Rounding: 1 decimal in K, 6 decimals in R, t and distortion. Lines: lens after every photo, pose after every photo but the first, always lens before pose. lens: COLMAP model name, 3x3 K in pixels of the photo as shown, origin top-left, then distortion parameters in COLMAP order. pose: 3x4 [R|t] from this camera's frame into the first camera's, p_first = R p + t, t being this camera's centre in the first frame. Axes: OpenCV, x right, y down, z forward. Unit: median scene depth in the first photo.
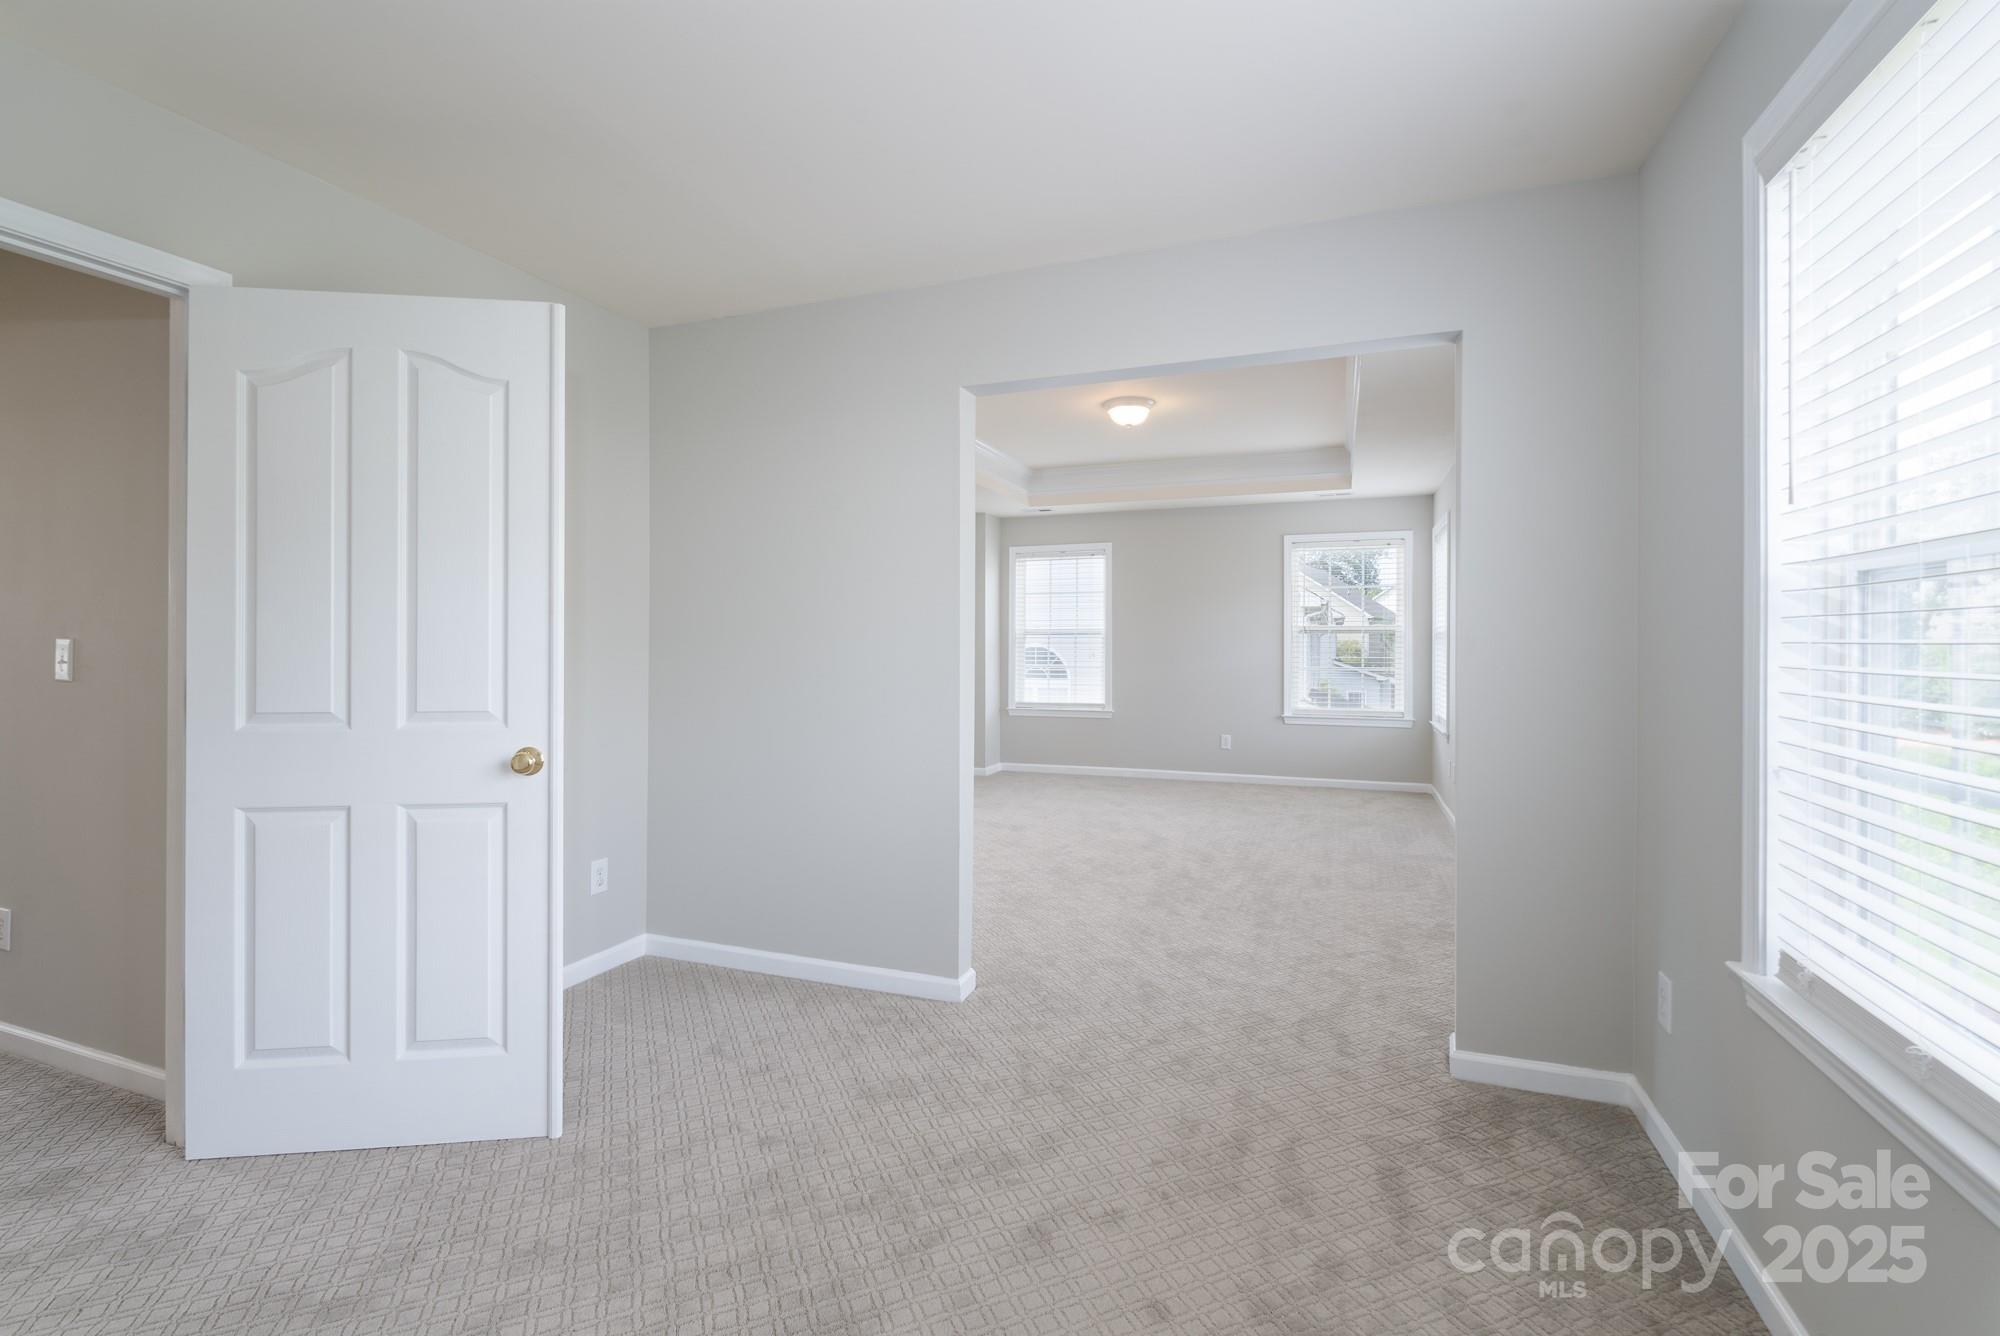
lens RADIAL K [[901.6, 0, 1000.1], [0, 901.6, 670.3], [0, 0, 1]] dist [-0.005002, -0.001094]
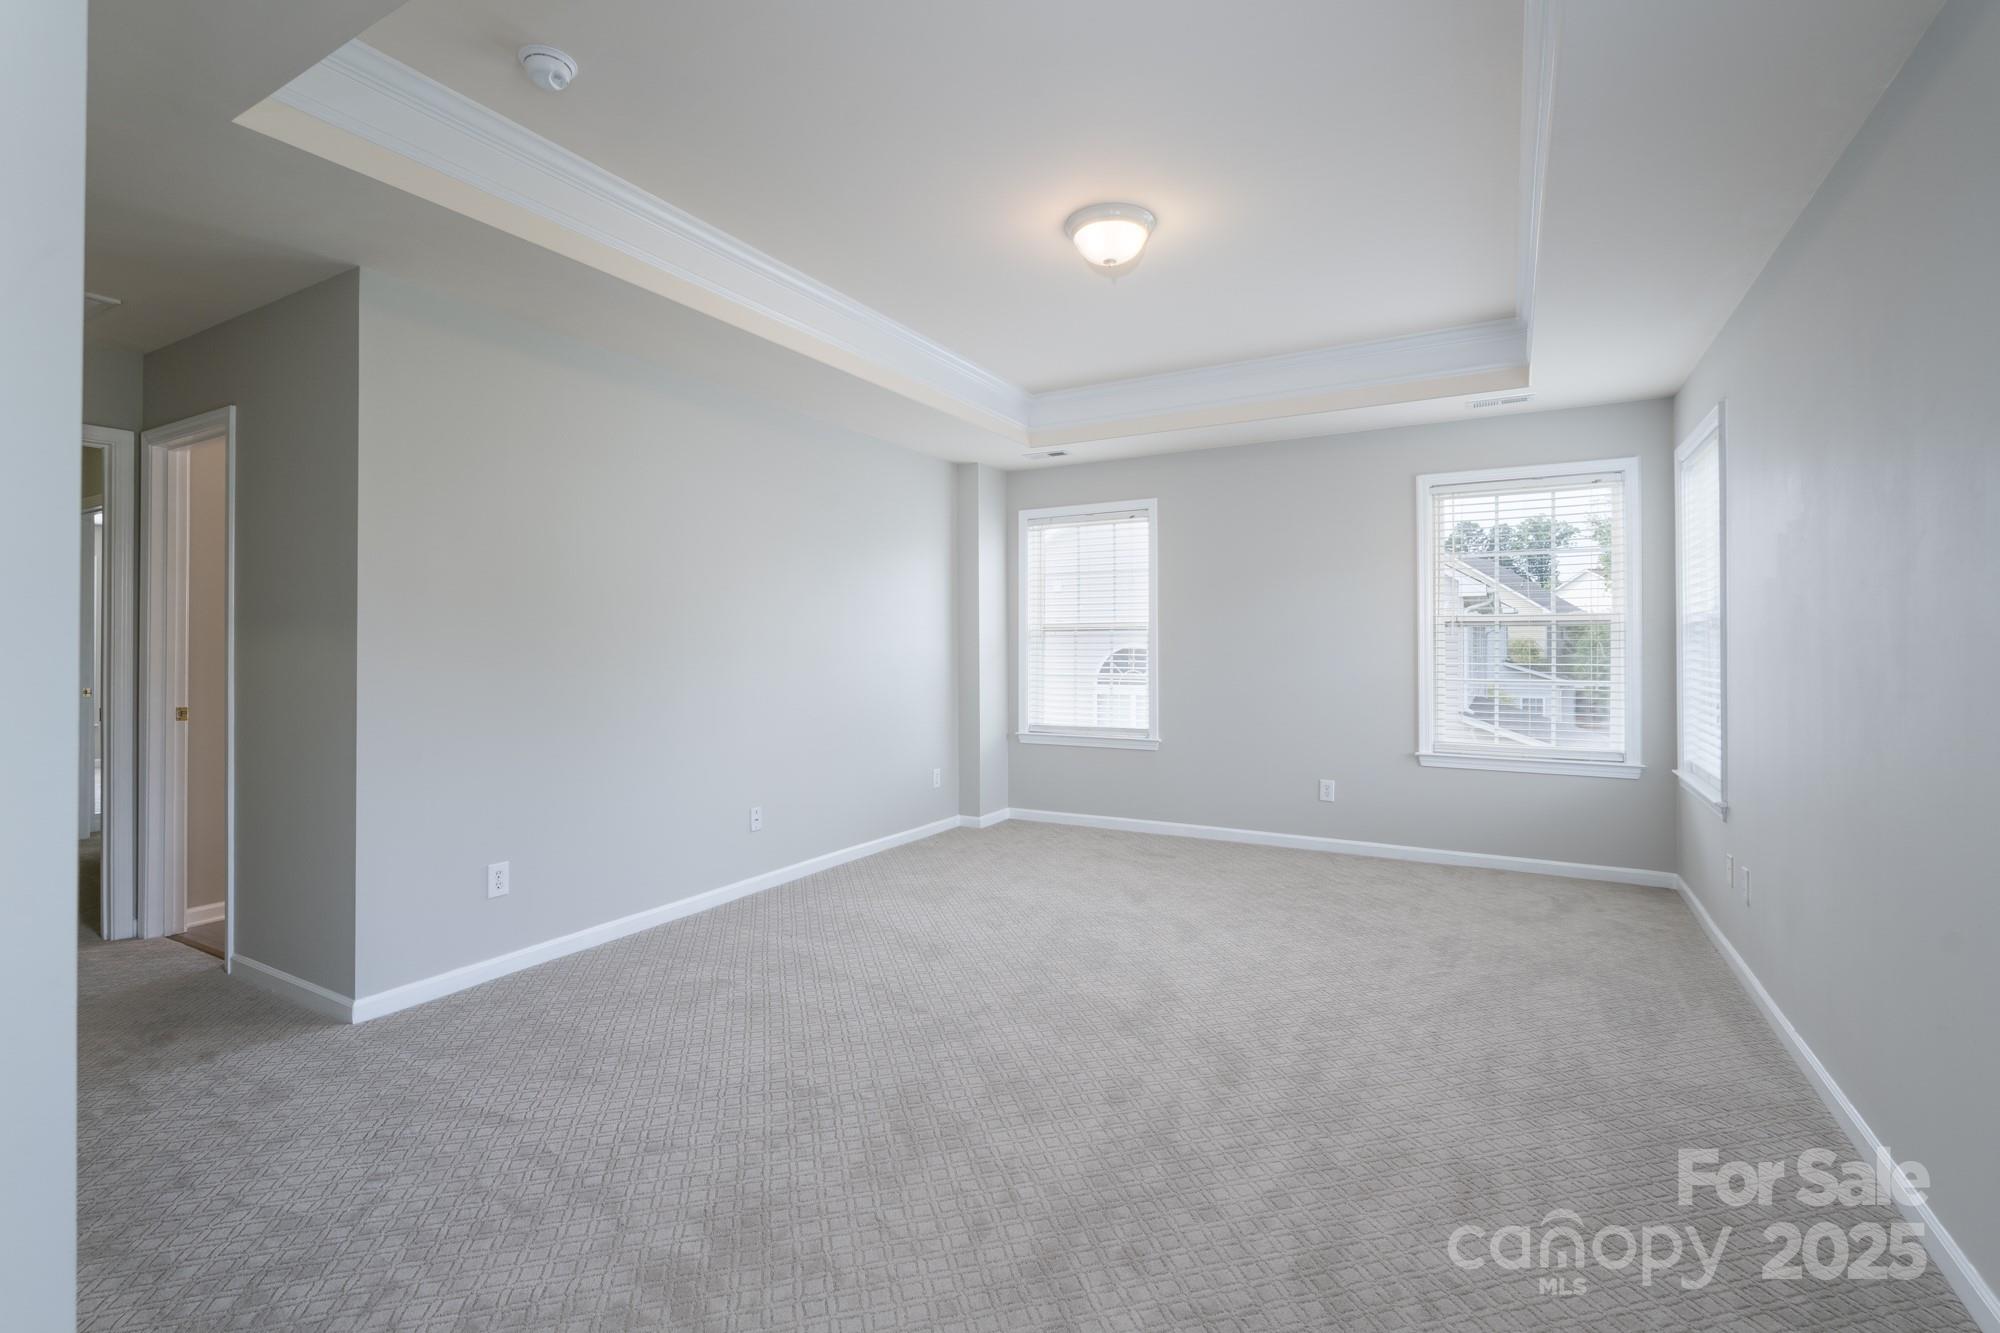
lens RADIAL K [[901.6, 0, 996.6], [0, 901.6, 655.4], [0, 0, 1]] dist [-0.005002, -0.001094]
pose [[0.987411, -0.002148, -0.158161, 0.114466], [-0.000407, 0.999870, -0.016123, -0.009177], [0.158175, 0.015985, 0.987282, 0.304528]]
